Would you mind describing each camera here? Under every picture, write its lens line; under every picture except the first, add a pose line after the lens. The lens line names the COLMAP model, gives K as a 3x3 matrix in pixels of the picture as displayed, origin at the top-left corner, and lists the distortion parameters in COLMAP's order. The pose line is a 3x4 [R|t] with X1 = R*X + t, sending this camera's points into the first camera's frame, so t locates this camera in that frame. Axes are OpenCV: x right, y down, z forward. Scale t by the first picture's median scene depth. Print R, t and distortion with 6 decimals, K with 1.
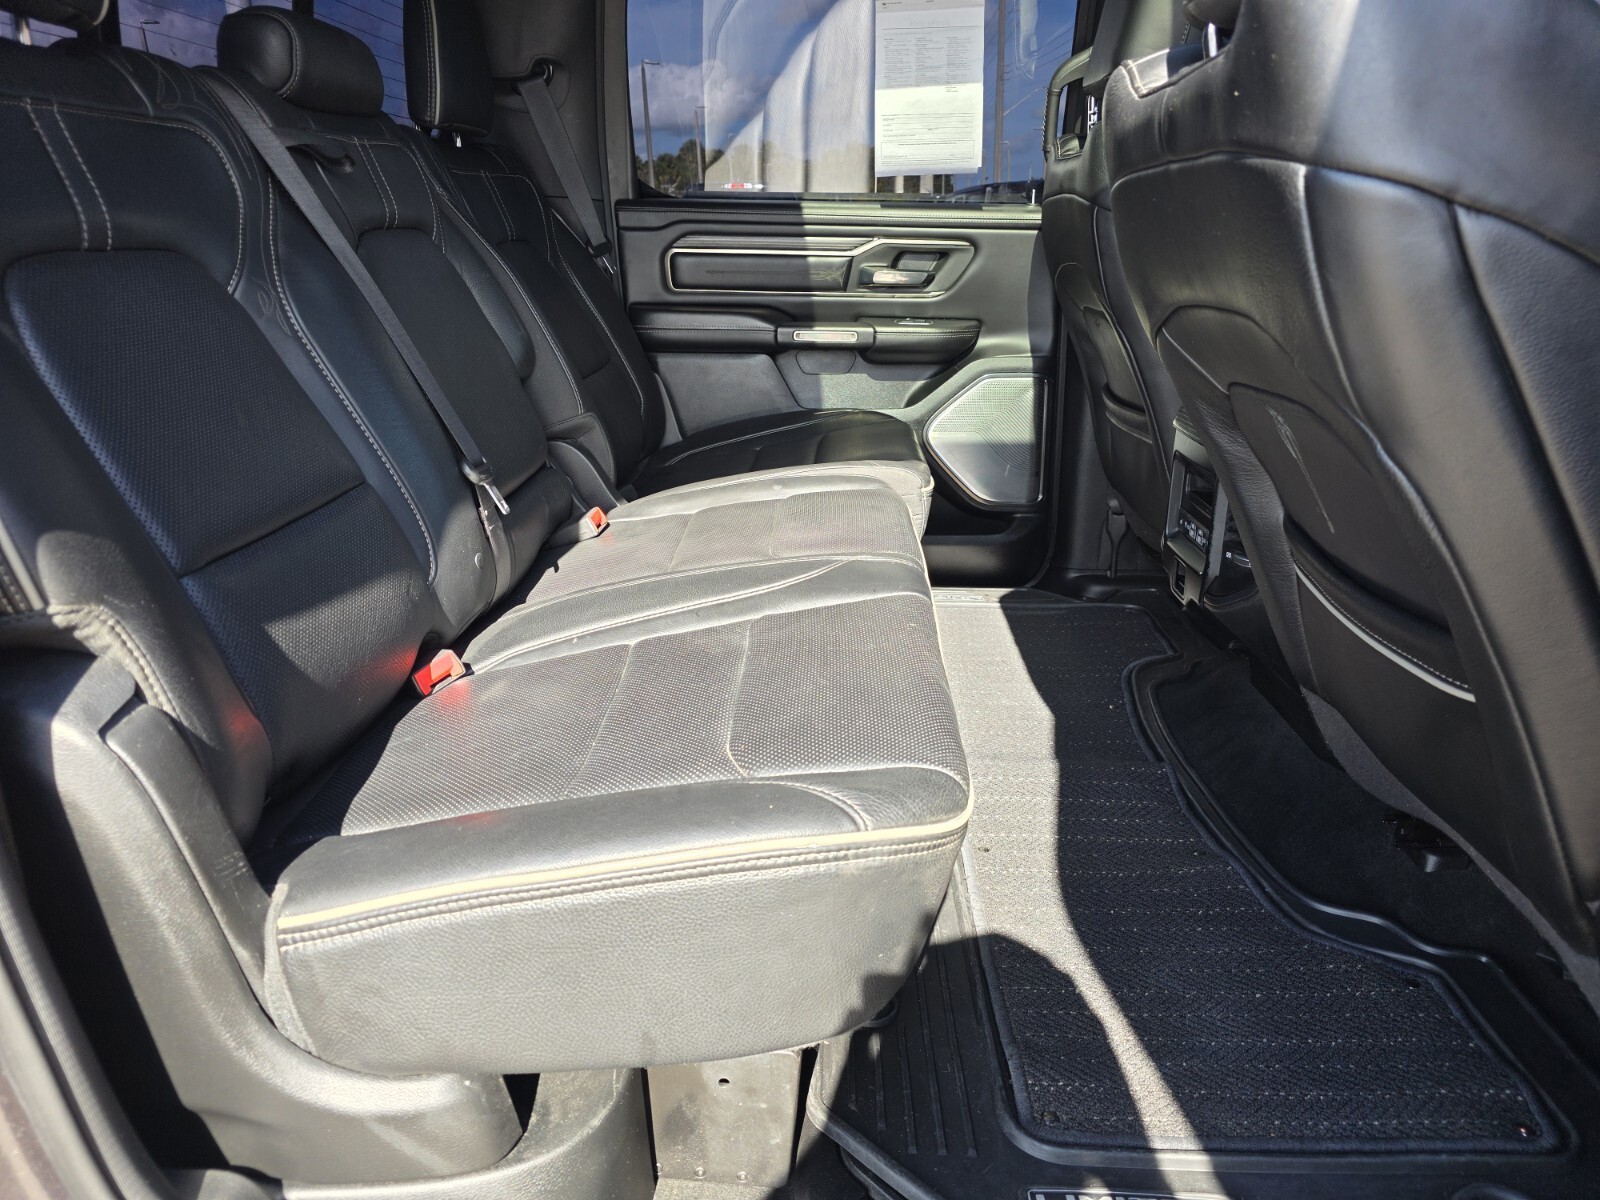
lens RADIAL K [[1092.4, 0, 813.1], [0, 1092.4, 604.5], [0, 0, 1]] dist [0.022810, -0.004946]
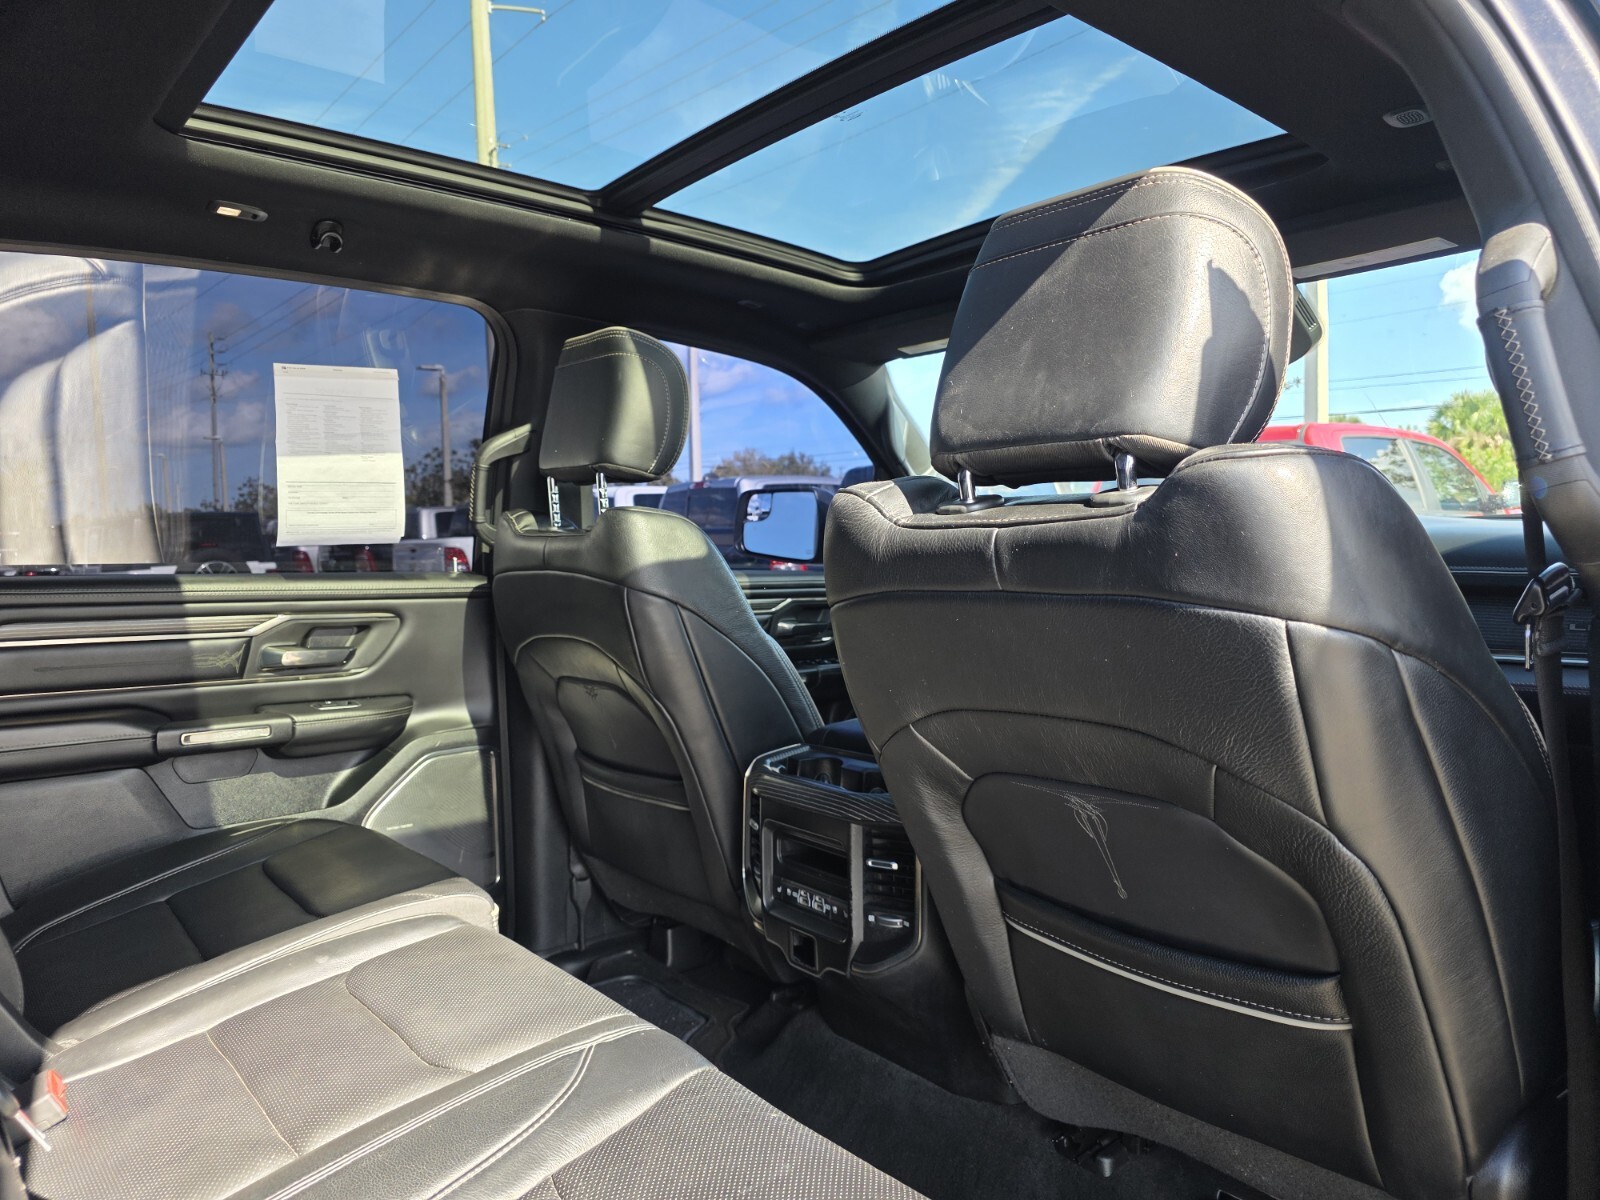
lens RADIAL K [[1092.4, 0, 813.1], [0, 1092.4, 604.5], [0, 0, 1]] dist [0.022810, -0.004946]
pose [[0.744704, -0.045779, 0.665823, -0.201256], [0.228917, 0.954644, -0.190401, -0.088229], [-0.626907, 0.294210, 0.721407, 0.134179]]
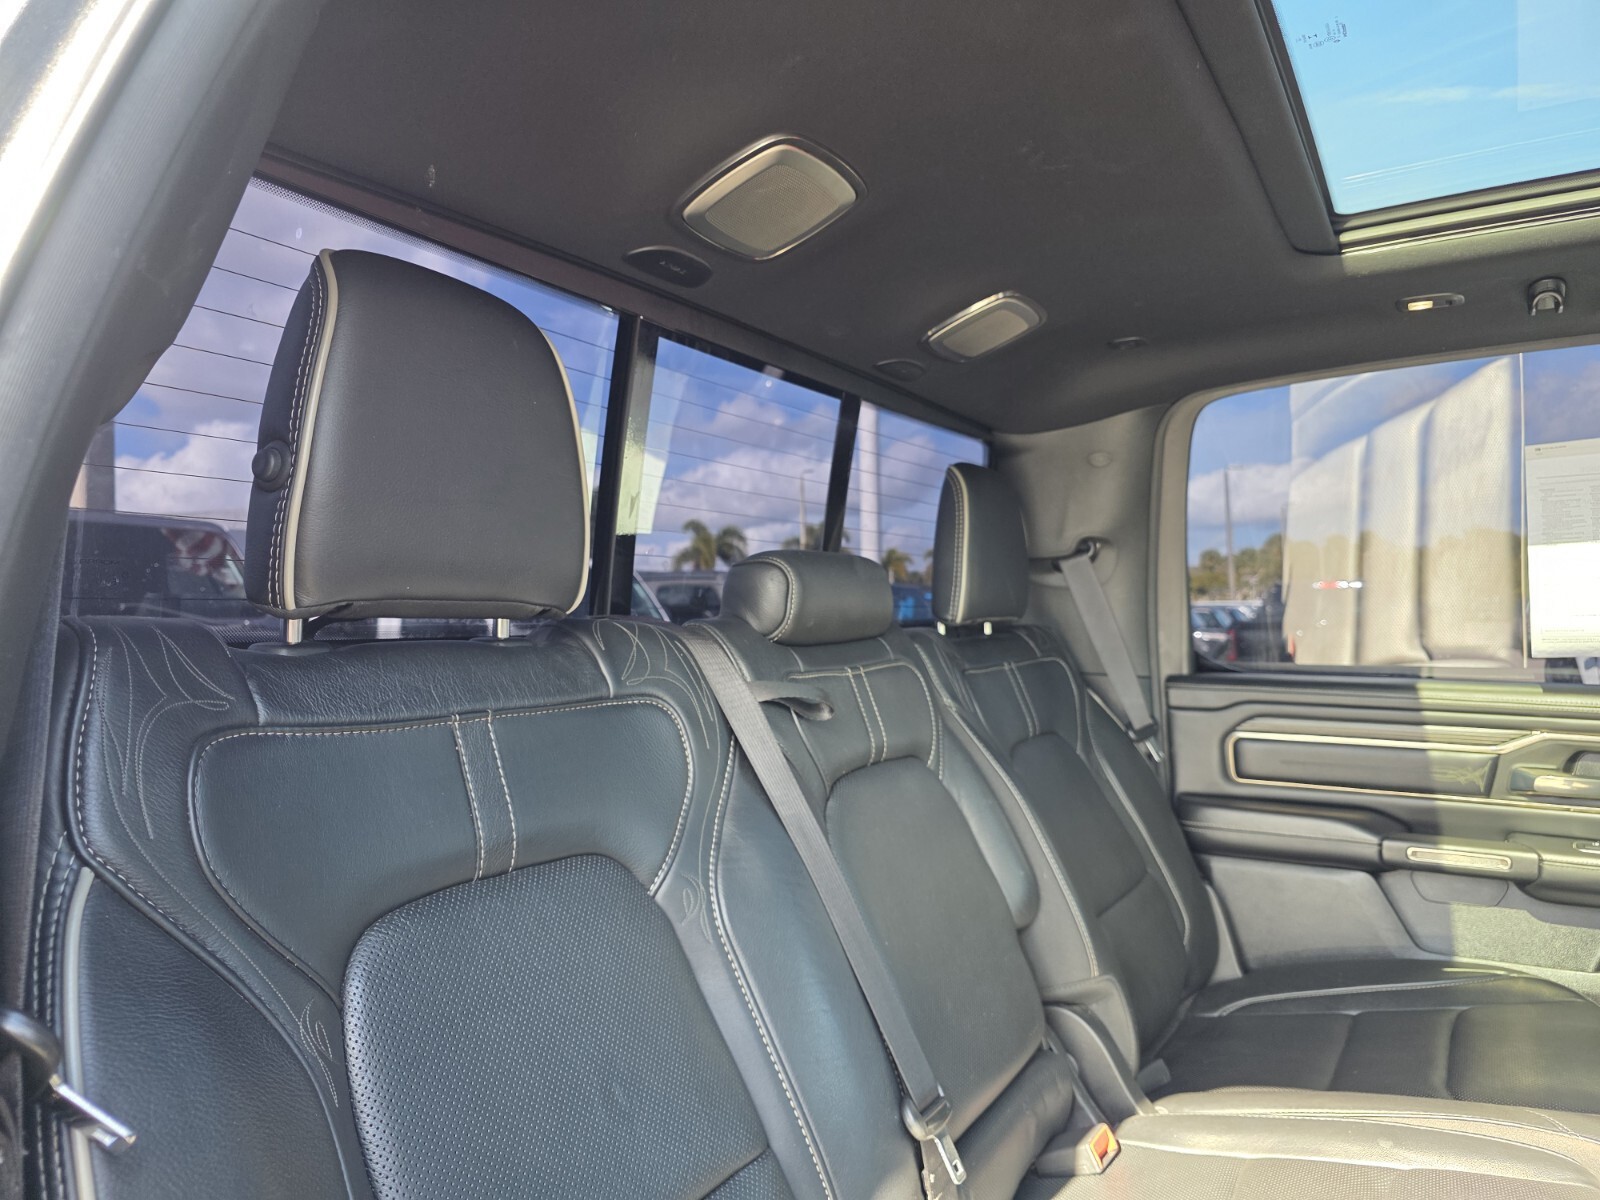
lens RADIAL K [[1149.9, 0, 800.0], [0, 1149.9, 600.0], [0, 0, 1]] dist [0.026533, -0.000676]
pose [[0.879661, -0.008732, -0.475522, -0.004986], [-0.152062, 0.942187, -0.298599, -0.112778], [0.450637, 0.334975, 0.827477, 0.113214]]
